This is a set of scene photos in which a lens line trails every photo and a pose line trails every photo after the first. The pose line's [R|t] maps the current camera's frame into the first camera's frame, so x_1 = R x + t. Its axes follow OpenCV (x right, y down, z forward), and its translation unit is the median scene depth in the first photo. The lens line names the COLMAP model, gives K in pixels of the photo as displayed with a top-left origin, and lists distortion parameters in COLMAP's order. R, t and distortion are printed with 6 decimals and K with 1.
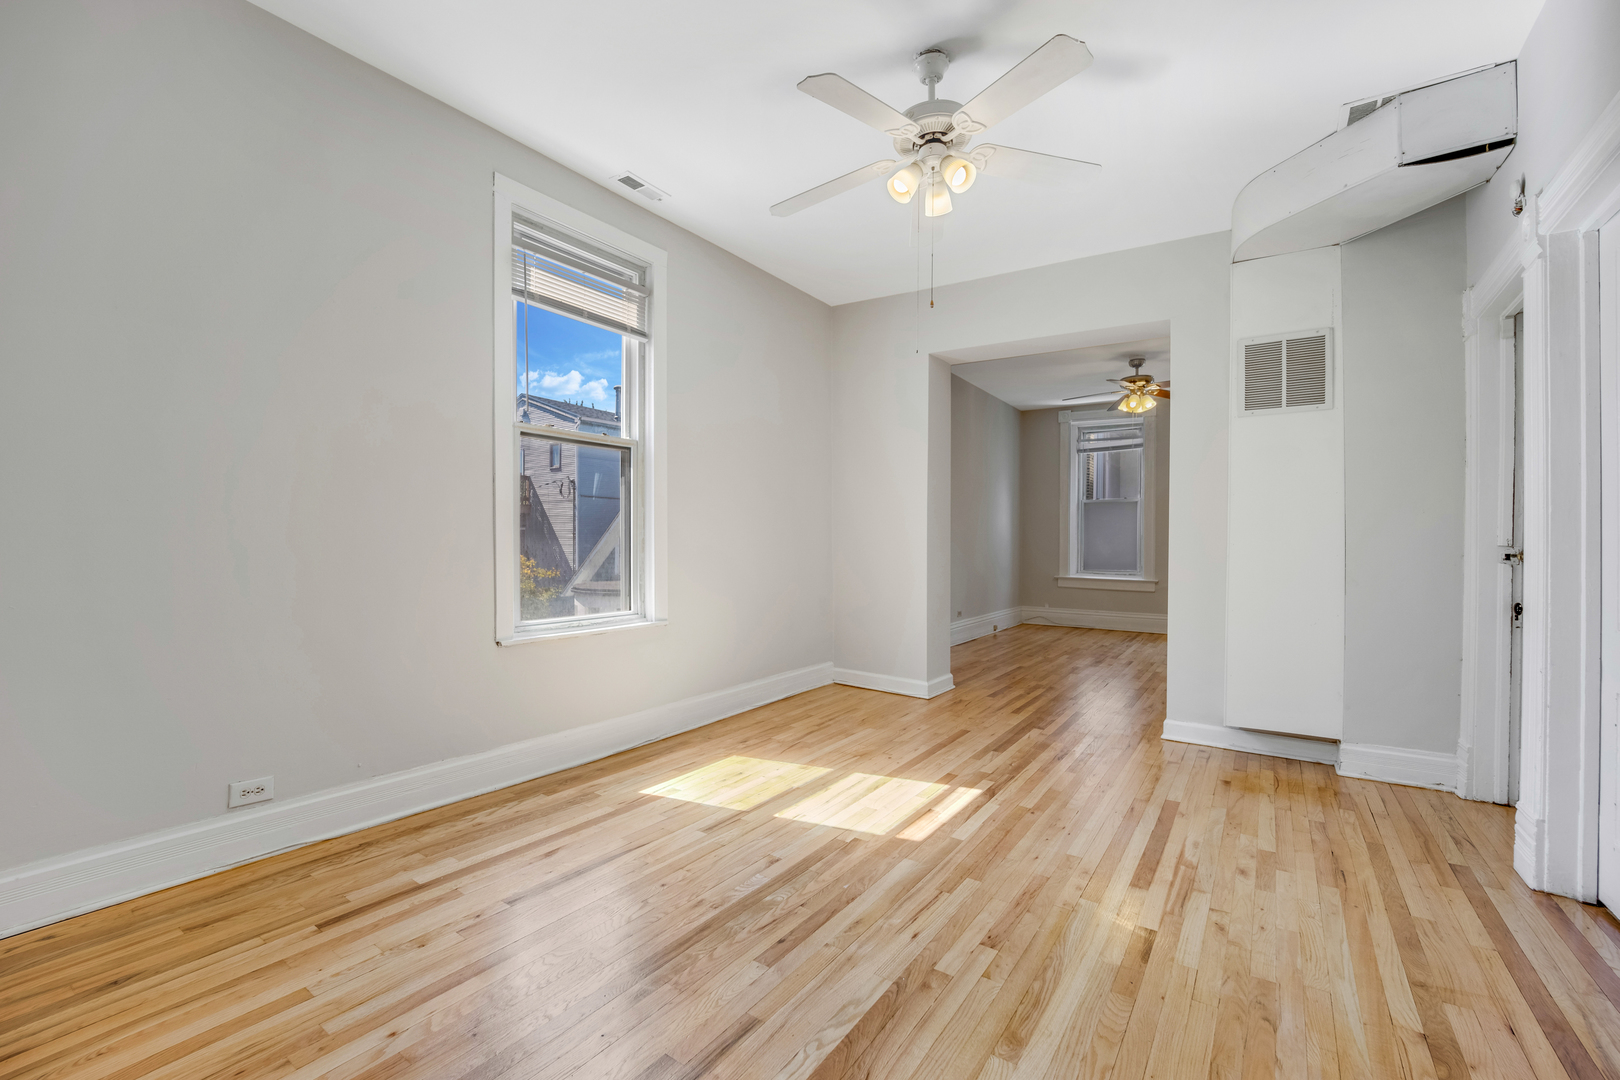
lens RADIAL K [[677.1, 0, 809.3], [0, 677.1, 547.8], [0, 0, 1]] dist [-0.001879, -0.012775]
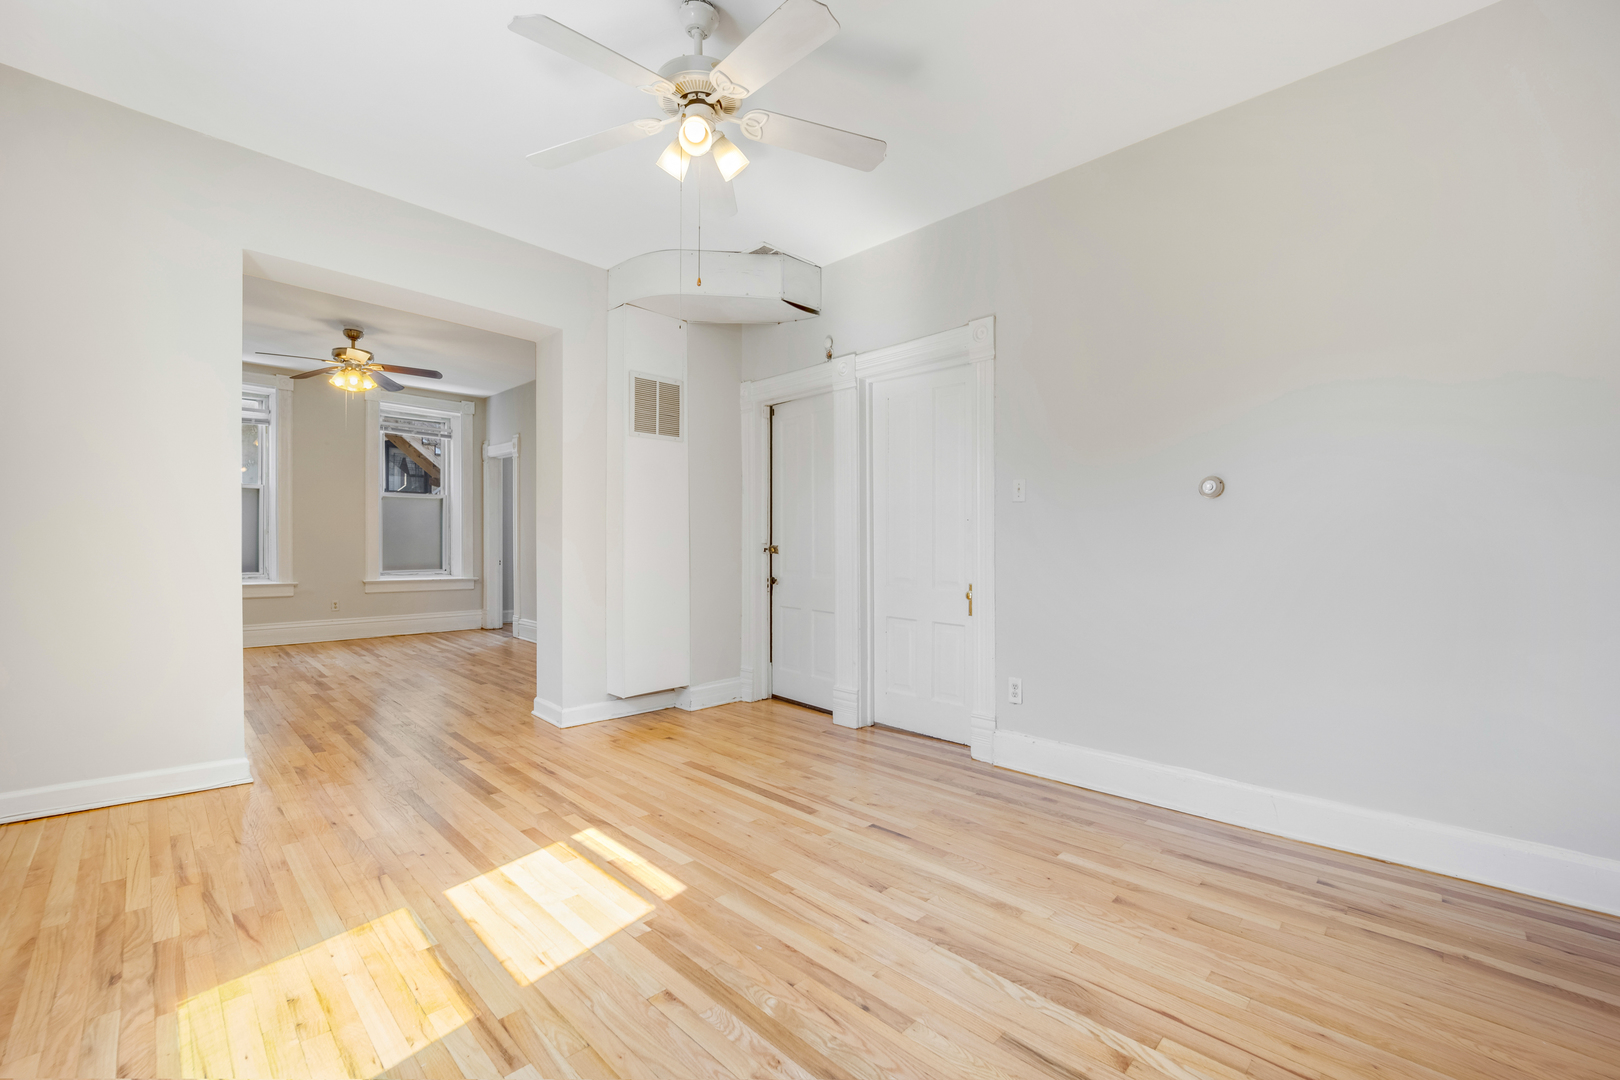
lens RADIAL K [[668.9, 0, 804.0], [0, 668.9, 546.6], [0, 0, 1]] dist [-0.001362, -0.012029]
pose [[0.178958, -0.012869, 0.983773, -0.555926], [0.004476, 0.999915, 0.012266, -0.013820], [-0.983847, 0.002208, 0.179000, 0.575414]]
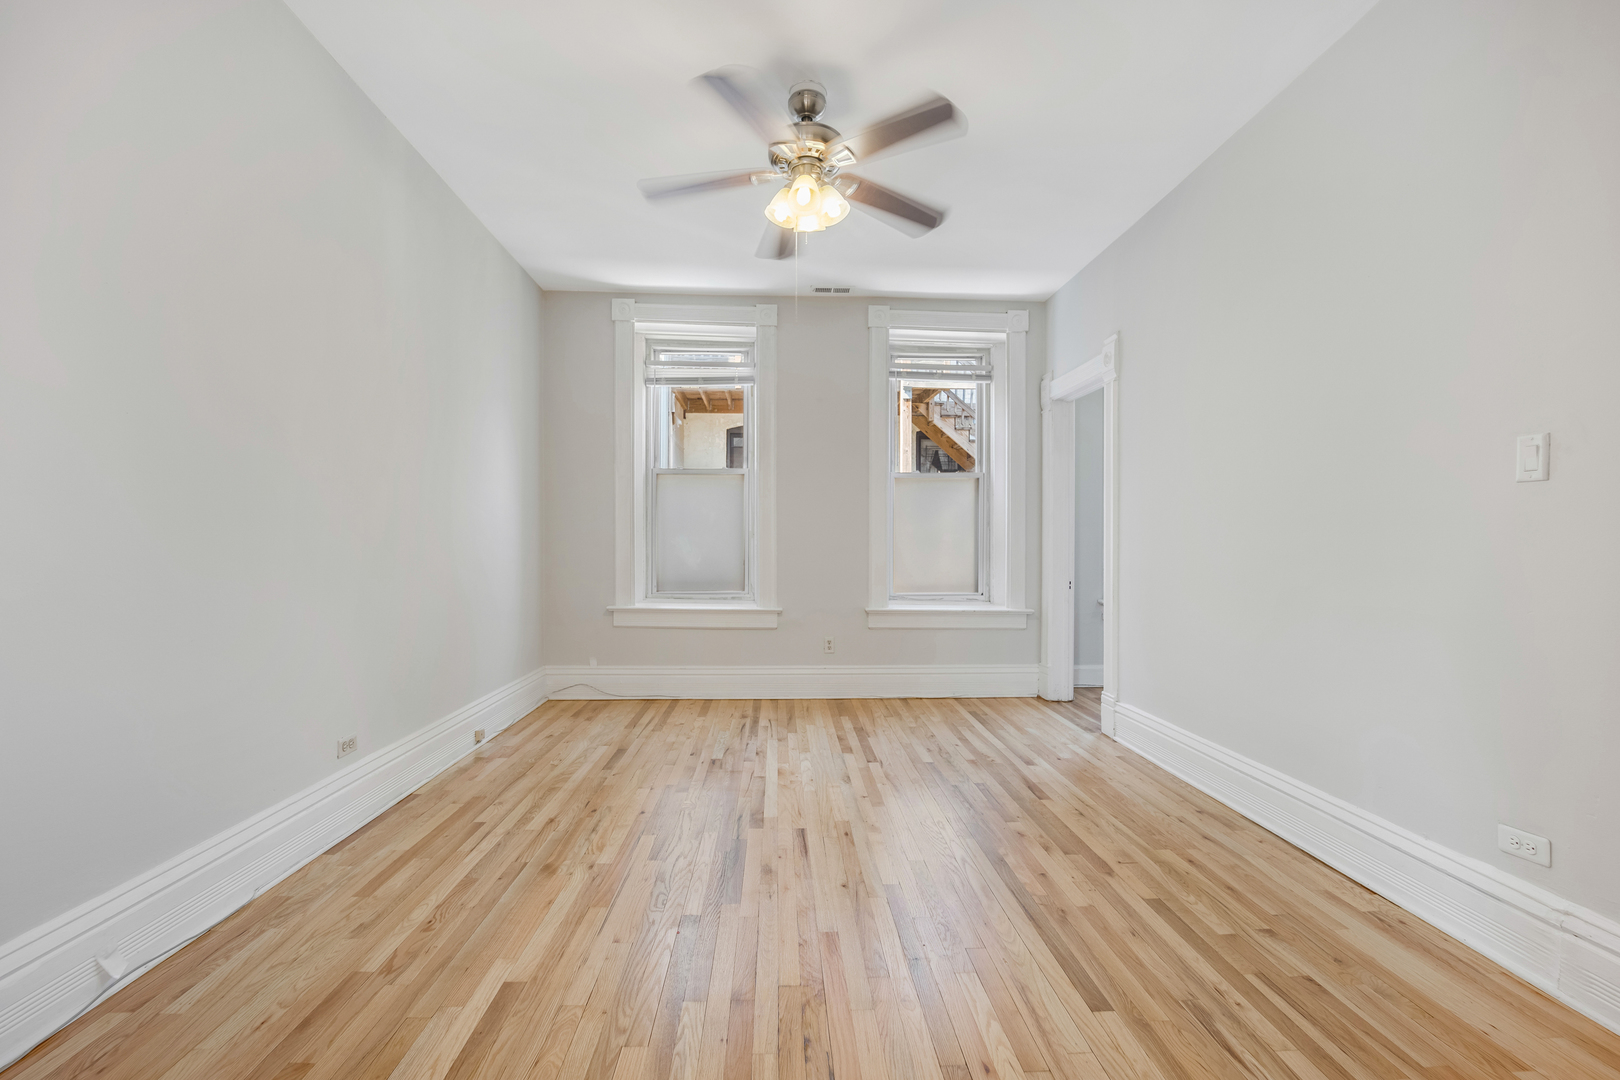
lens RADIAL K [[677.1, 0, 809.3], [0, 677.1, 547.8], [0, 0, 1]] dist [-0.001879, -0.012775]
pose [[0.794802, -0.002825, 0.606863, 0.490894], [0.006020, 0.999977, -0.003229, -0.006002], [-0.606839, 0.006220, 0.794800, 1.418664]]
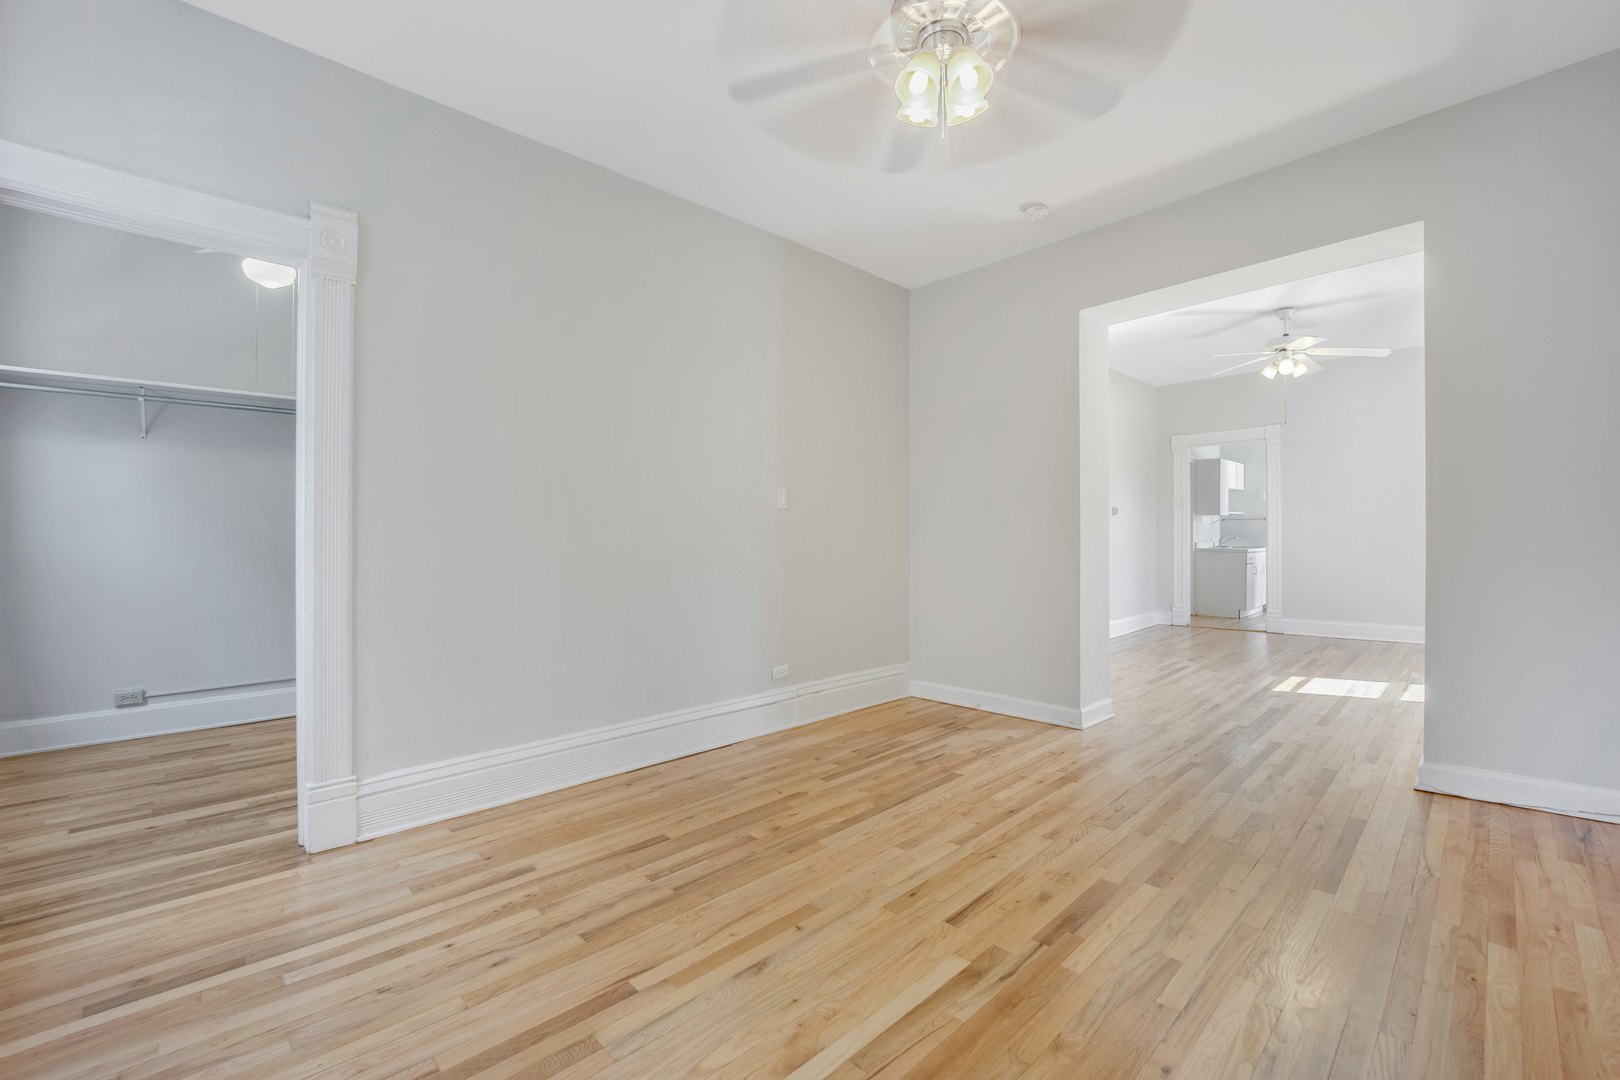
lens RADIAL K [[682.2, 0, 810.8], [0, 682.2, 526.0], [0, 0, 1]] dist [-0.000673, -0.011591]
pose [[-0.981389, 0.005995, 0.191939, 1.022072], [0.005225, 0.999976, -0.004518, -0.025010], [-0.191961, -0.003431, -0.981397, 2.809269]]
